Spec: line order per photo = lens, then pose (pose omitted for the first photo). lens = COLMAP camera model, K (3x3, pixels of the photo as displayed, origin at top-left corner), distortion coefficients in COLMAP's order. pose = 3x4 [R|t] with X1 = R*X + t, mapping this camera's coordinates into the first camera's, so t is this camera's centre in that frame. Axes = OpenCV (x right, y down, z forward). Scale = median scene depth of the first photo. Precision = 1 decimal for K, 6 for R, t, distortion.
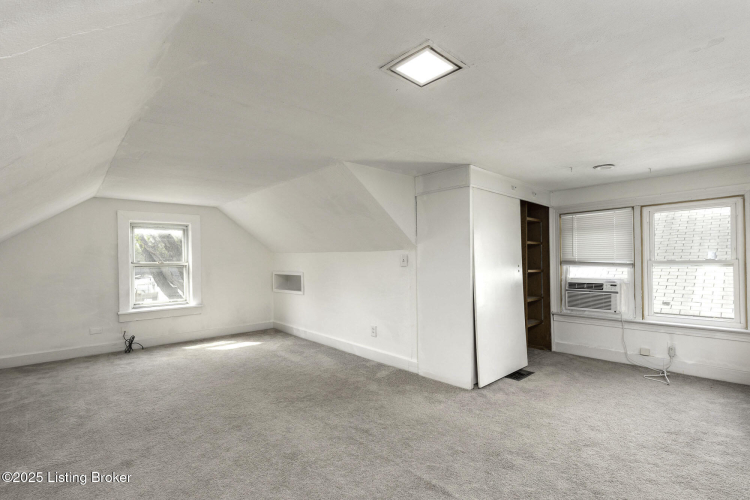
lens RADIAL K [[343.4, 0, 372.5], [0, 343.4, 263.2], [0, 0, 1]] dist [0.001213, 0.000218]
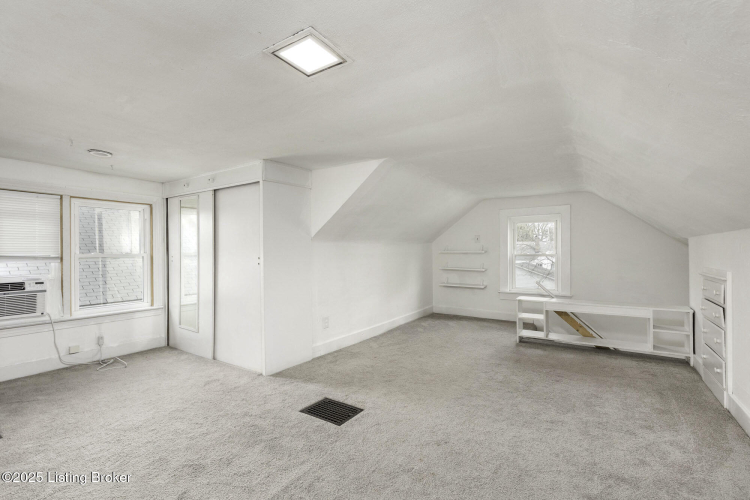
lens RADIAL K [[340.0, 0, 375.0], [0, 340.0, 250.0], [0, 0, 1]] dist [0.000258, 0.000083]
pose [[-0.239507, 0.014647, 0.970784, -0.342067], [0.008514, 0.999879, -0.012986, 0.000556], [-0.970857, 0.005155, -0.239603, 0.424676]]
